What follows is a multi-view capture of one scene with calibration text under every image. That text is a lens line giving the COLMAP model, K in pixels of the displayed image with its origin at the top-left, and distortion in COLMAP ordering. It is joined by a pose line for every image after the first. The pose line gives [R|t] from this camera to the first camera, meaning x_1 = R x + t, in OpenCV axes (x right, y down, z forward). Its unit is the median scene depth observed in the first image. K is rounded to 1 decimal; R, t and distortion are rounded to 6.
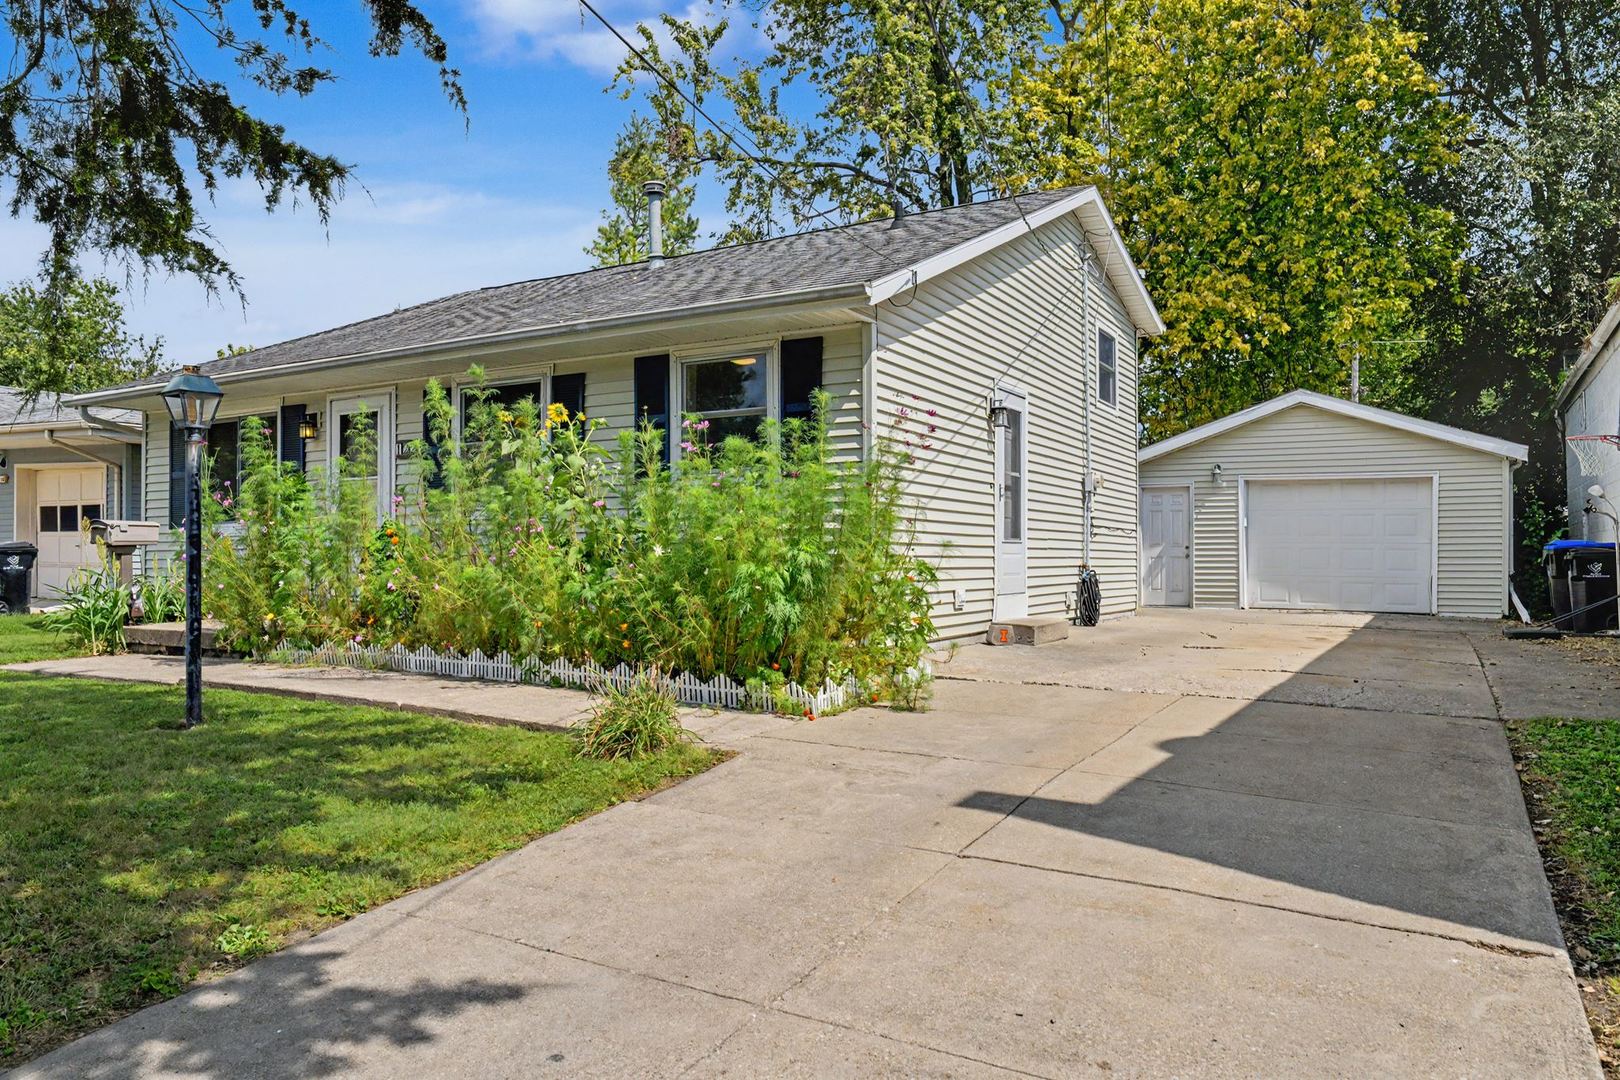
lens RADIAL K [[1126.7, 0, 818.4], [0, 1126.7, 549.9], [0, 0, 1]] dist [-0.008191, 0.006553]
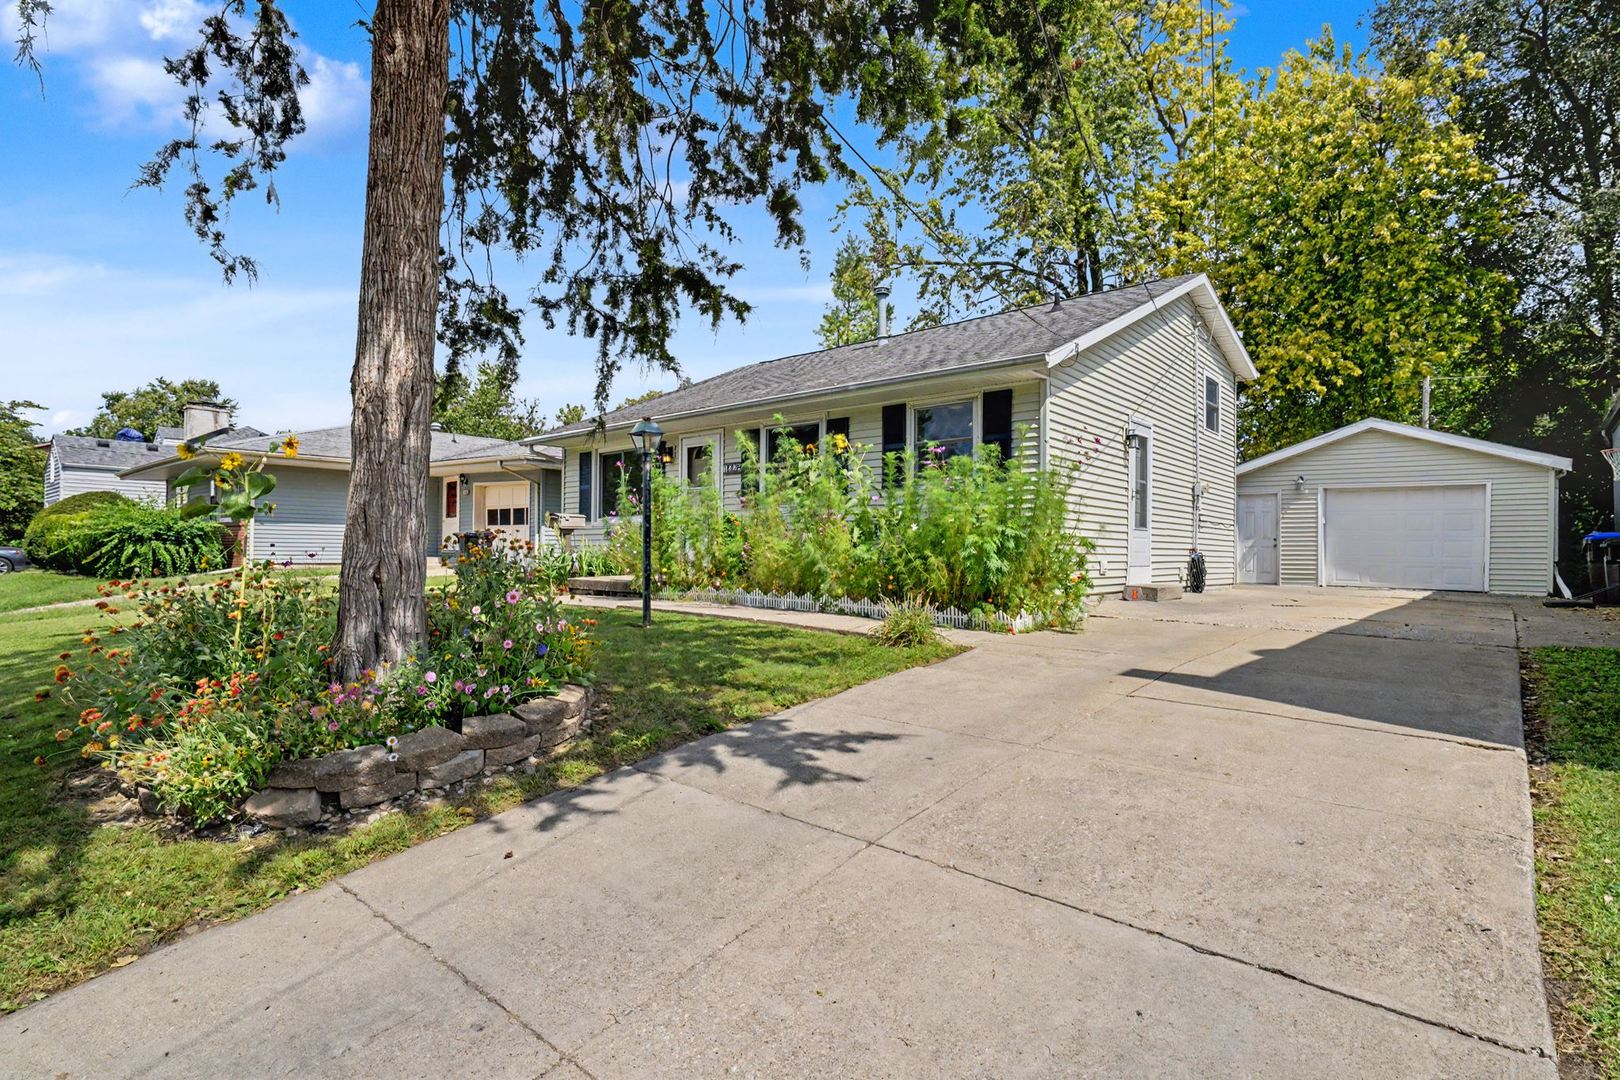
lens RADIAL K [[839.9, 0, 801.8], [0, 839.9, 546.4], [0, 0, 1]] dist [-0.003503, -0.000055]
pose [[0.980704, 0.006974, -0.195373, -0.033914], [-0.007499, 0.999970, -0.001948, 0.016667], [0.195353, 0.003376, 0.980727, -0.102295]]
